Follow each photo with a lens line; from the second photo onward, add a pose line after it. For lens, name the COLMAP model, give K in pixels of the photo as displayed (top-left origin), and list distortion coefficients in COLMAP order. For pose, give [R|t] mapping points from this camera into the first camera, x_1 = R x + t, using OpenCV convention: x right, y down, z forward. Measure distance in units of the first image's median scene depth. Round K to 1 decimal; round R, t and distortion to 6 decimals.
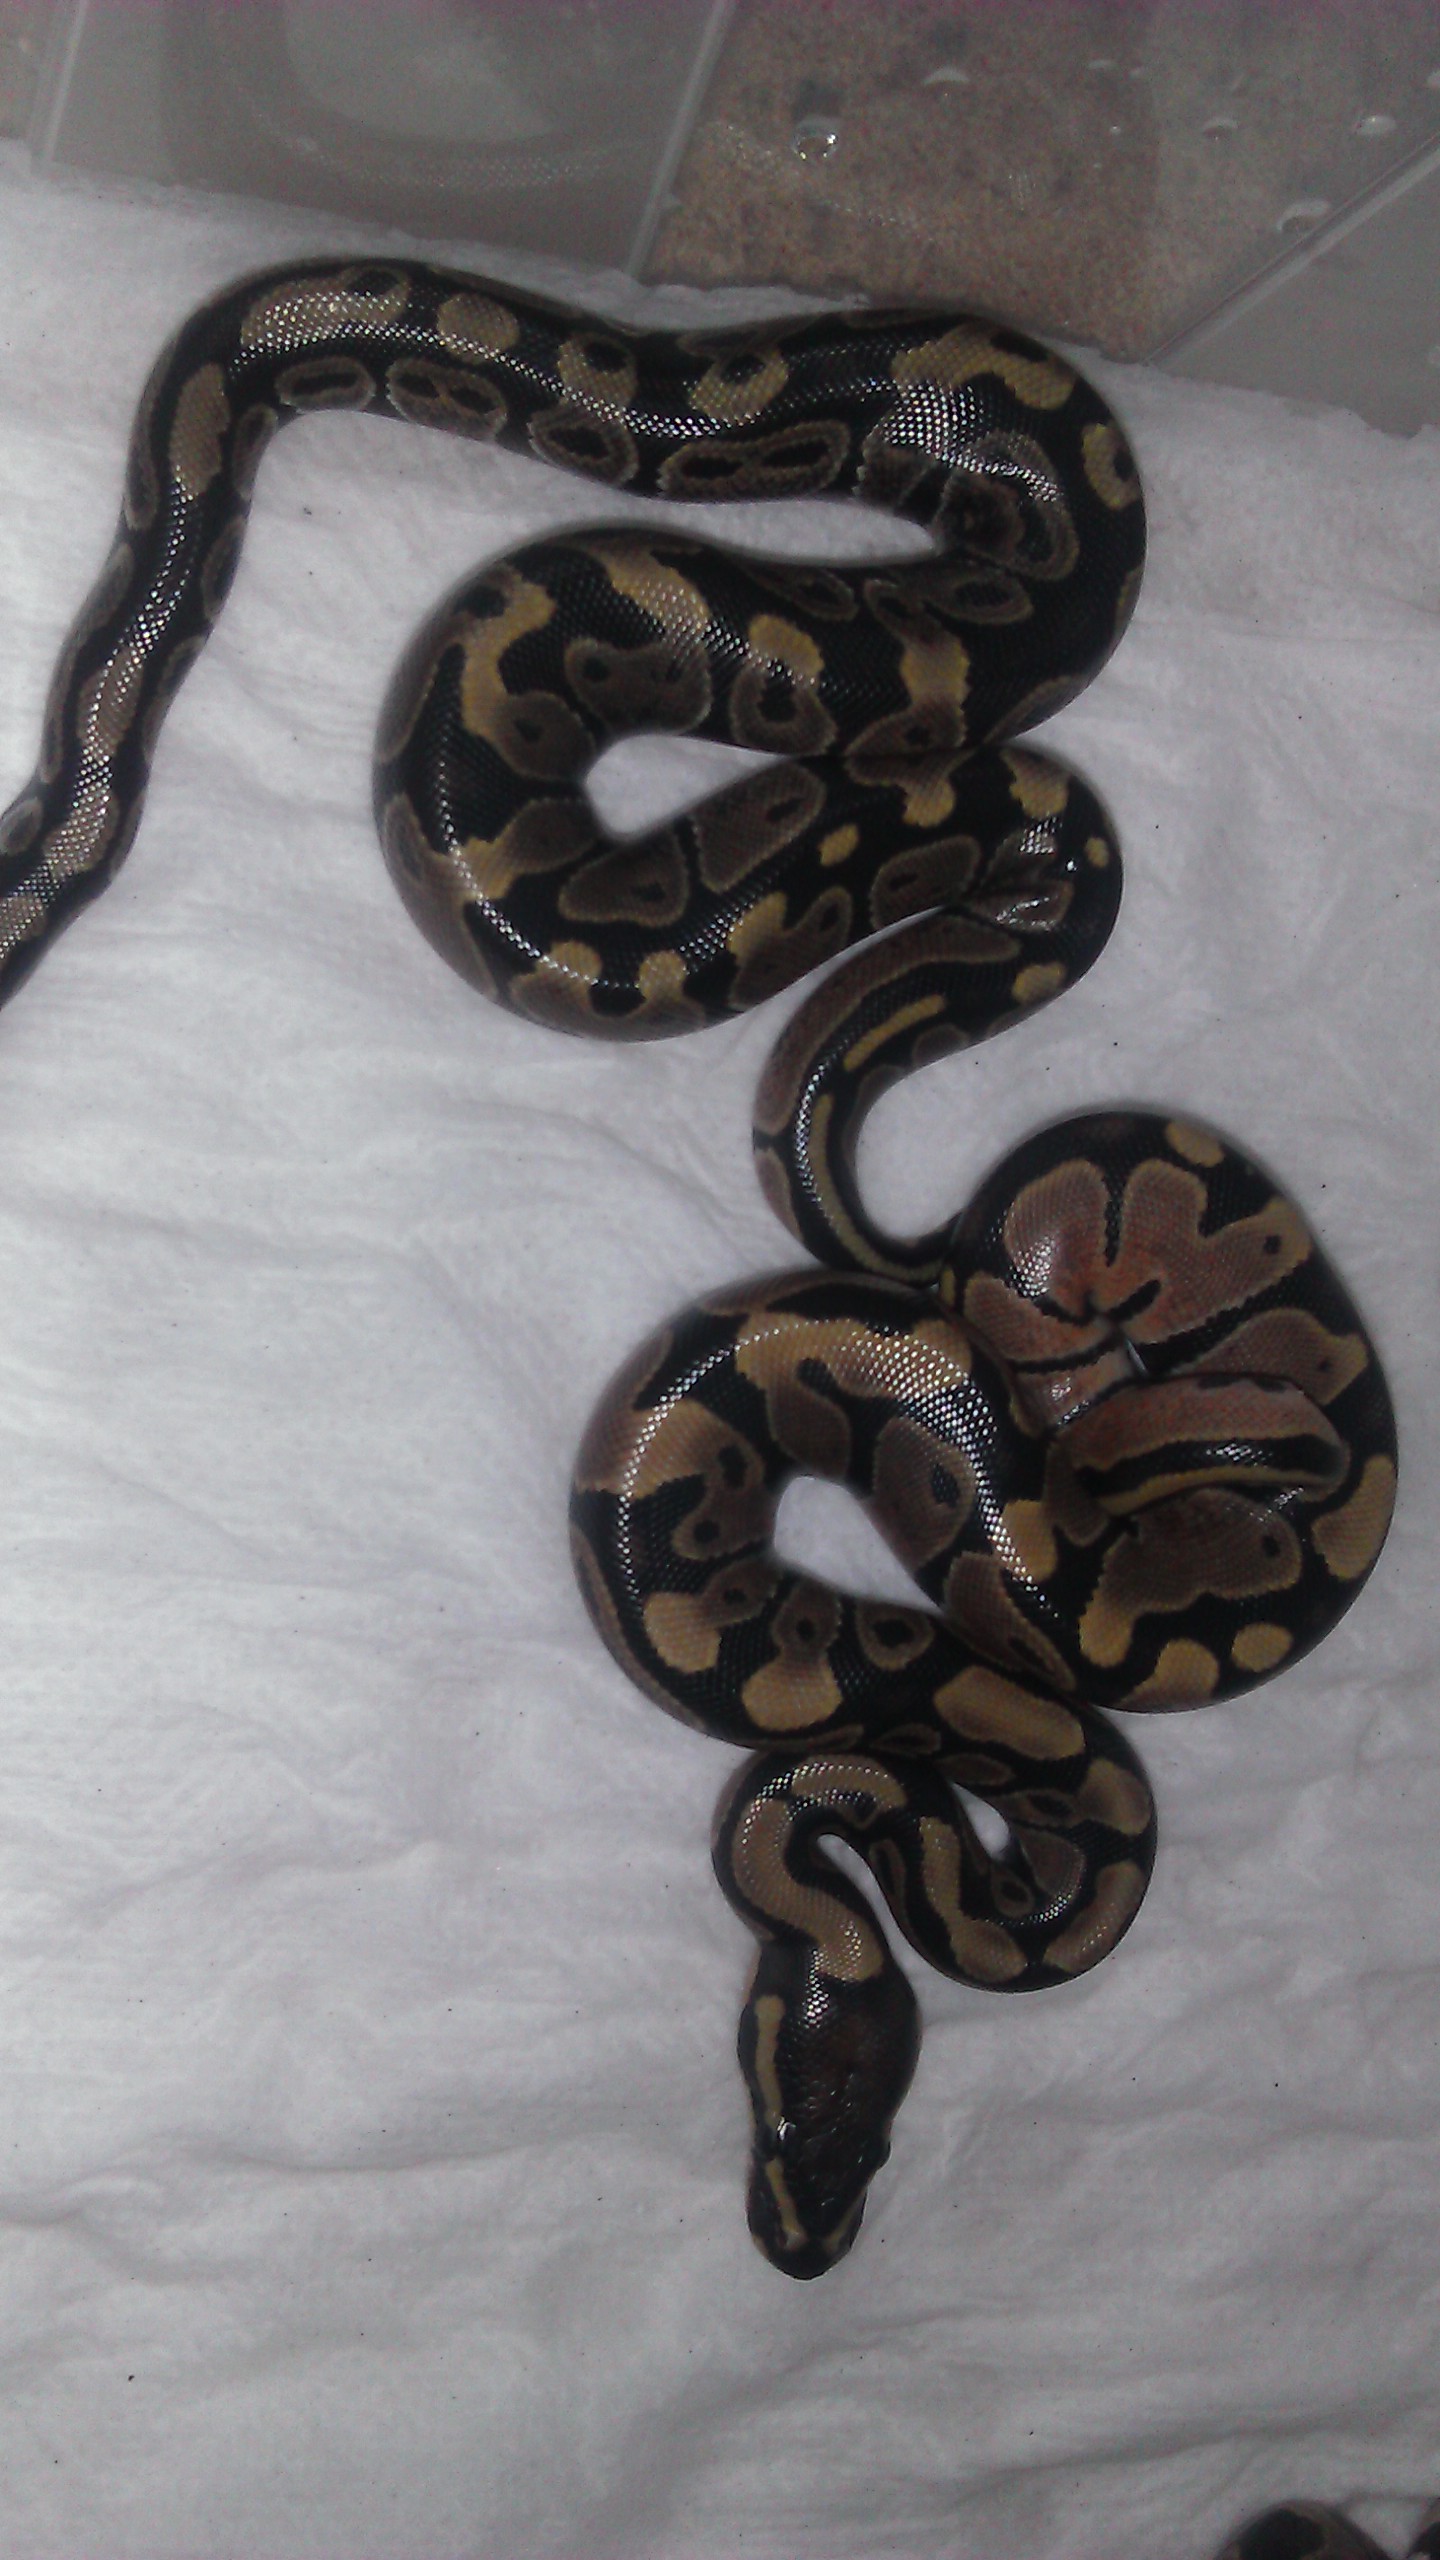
lens RADIAL K [[2573.4, 0, 719.2], [0, 2573.4, 1268.4], [0, 0, 1]] dist [0.005308, -0.029556]
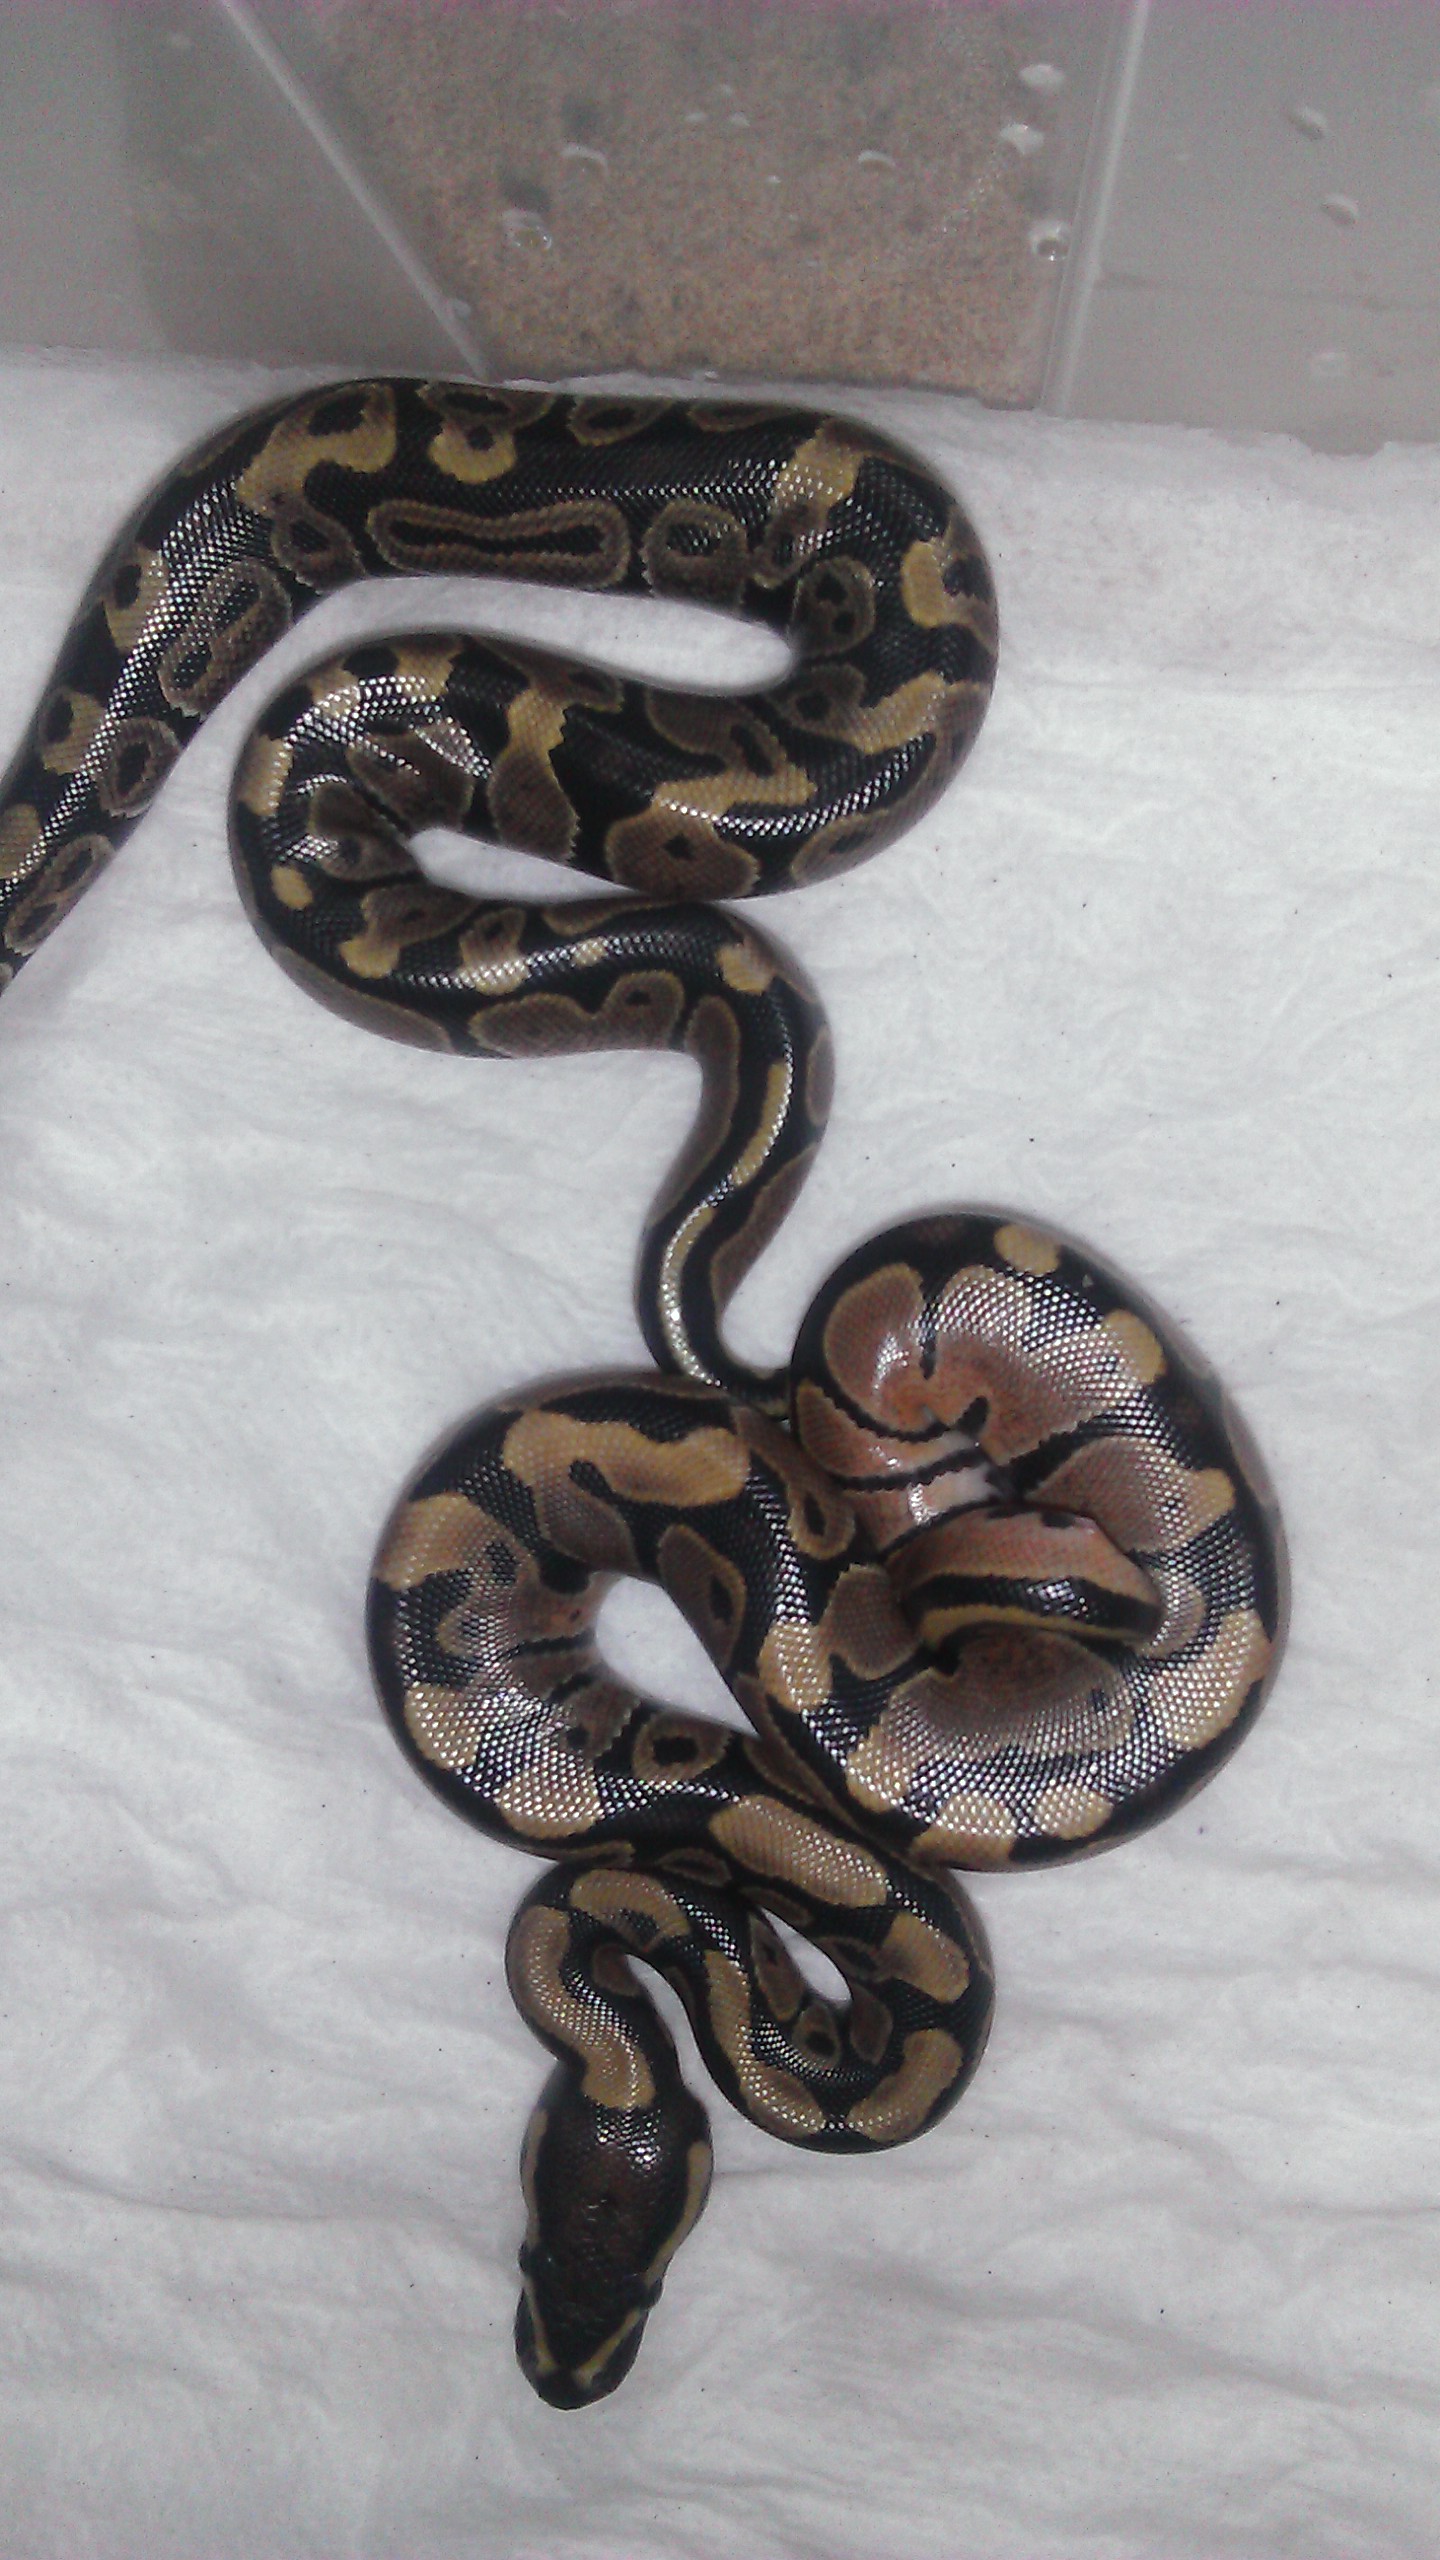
lens RADIAL K [[2566.9, 0, 722.4], [0, 2566.9, 1290.2], [0, 0, 1]] dist [0.001476, -0.072214]
pose [[0.911562, 0.034248, -0.409733, 0.459632], [-0.045890, 0.998773, -0.018611, -0.012266], [0.408593, 0.035768, 0.912015, 0.127364]]
